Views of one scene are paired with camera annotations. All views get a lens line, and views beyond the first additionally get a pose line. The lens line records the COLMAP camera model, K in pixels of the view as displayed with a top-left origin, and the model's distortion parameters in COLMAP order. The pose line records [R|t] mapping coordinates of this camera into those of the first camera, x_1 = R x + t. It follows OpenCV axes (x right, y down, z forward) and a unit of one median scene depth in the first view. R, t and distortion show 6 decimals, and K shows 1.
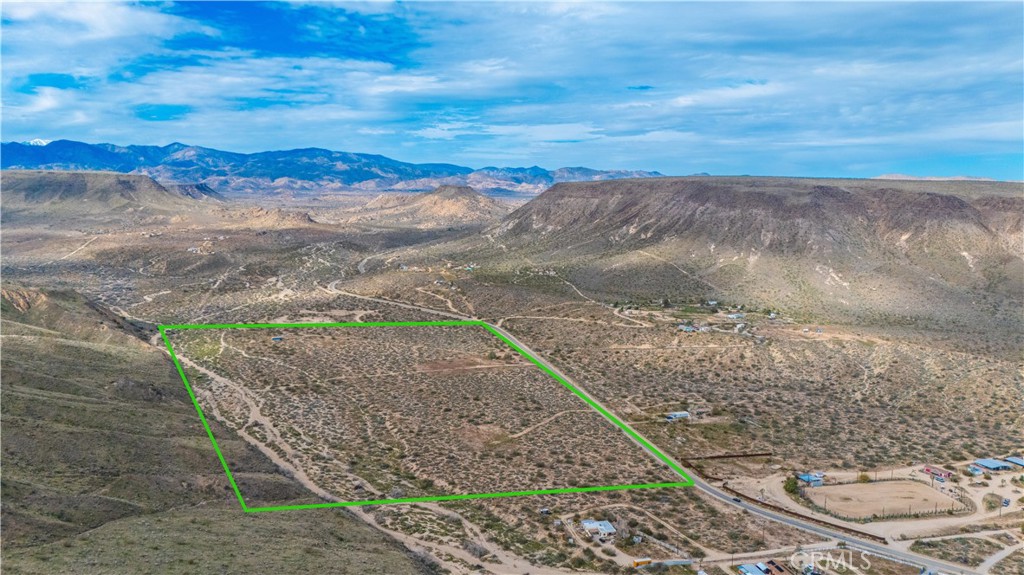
lens RADIAL K [[734.9, 0, 512.3], [0, 734.9, 324.3], [0, 0, 1]] dist [0.069796, -0.070991]
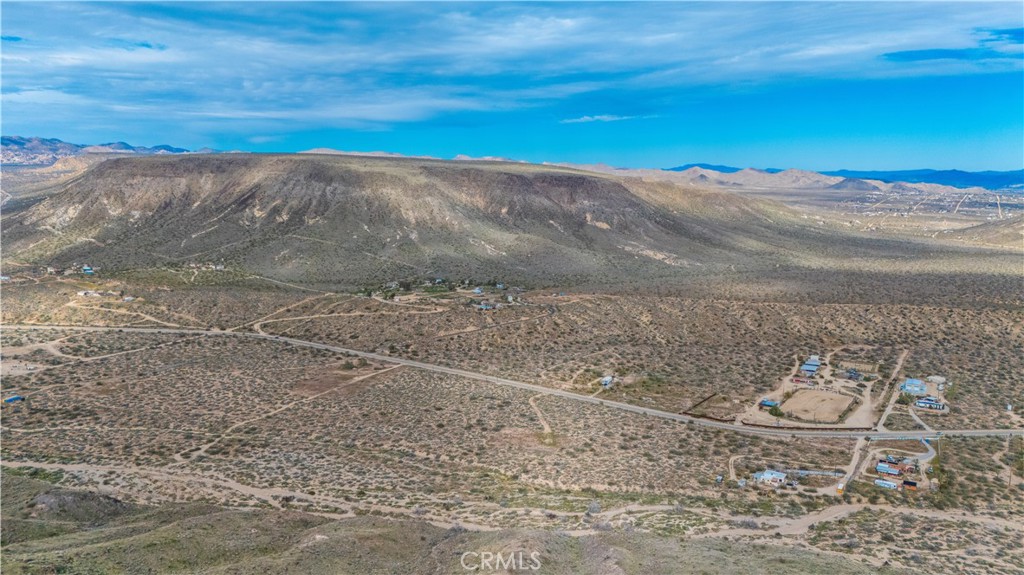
lens RADIAL K [[741.4, 0, 512.0], [0, 741.4, 287.5], [0, 0, 1]] dist [0.062750, -0.057682]
pose [[0.738170, -0.112672, 0.665139, -0.200482], [0.120349, 0.992132, 0.034500, -0.024306], [-0.663793, 0.054582, 0.745922, 0.077775]]
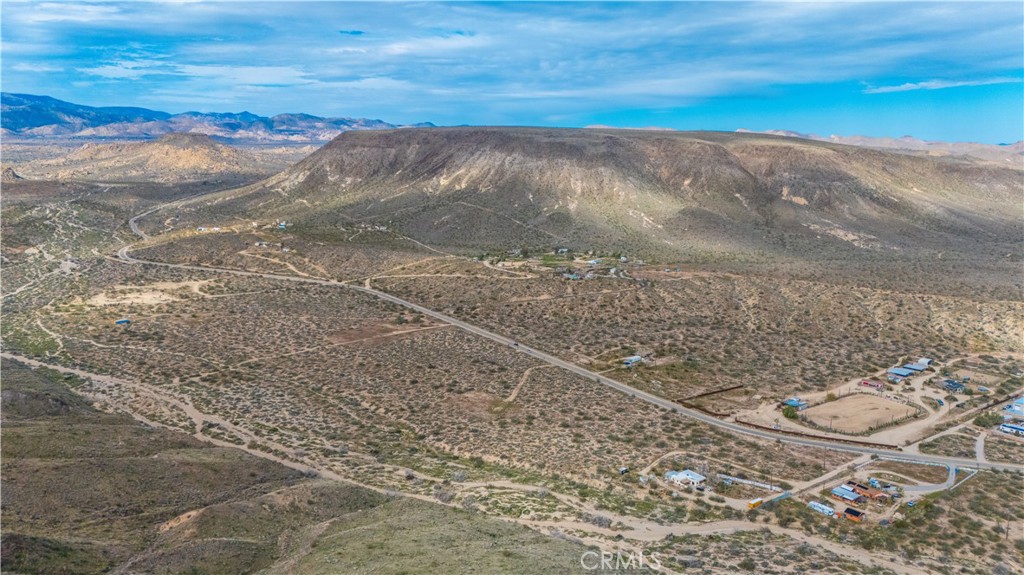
lens RADIAL K [[737.9, 0, 513.1], [0, 737.9, 302.6], [0, 0, 1]] dist [0.073577, -0.077018]
pose [[0.933015, -0.080833, 0.350641, -0.094099], [0.067564, 0.996465, 0.049934, -0.006776], [-0.353437, -0.022898, 0.935178, 0.027945]]
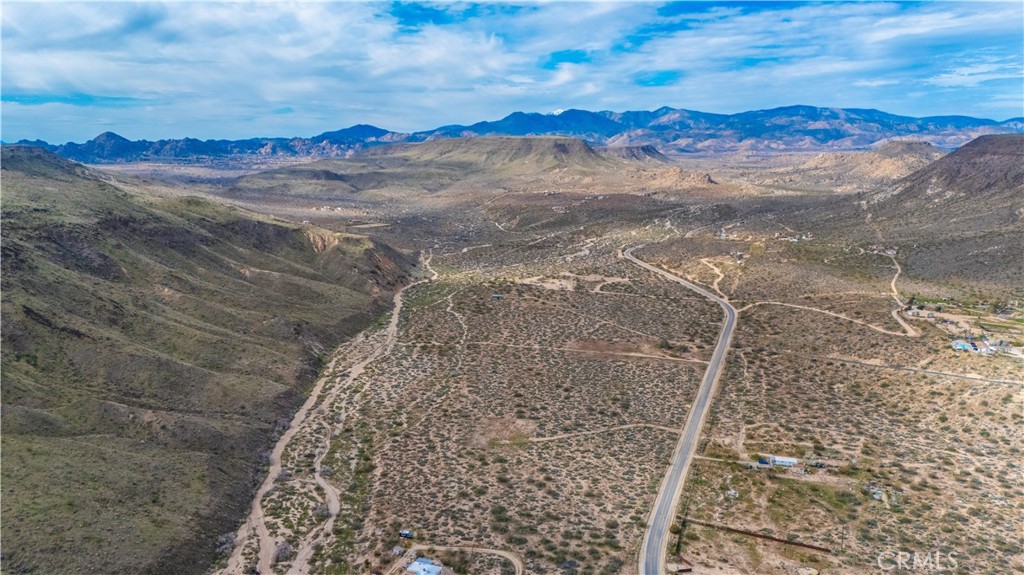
lens RADIAL K [[734.9, 0, 512.3], [0, 734.9, 324.3], [0, 0, 1]] dist [0.069796, -0.070991]
pose [[0.817659, 0.126719, -0.561584, 0.128630], [-0.097942, 0.991873, 0.081210, -0.013366], [0.567311, -0.011399, 0.823425, 0.084964]]
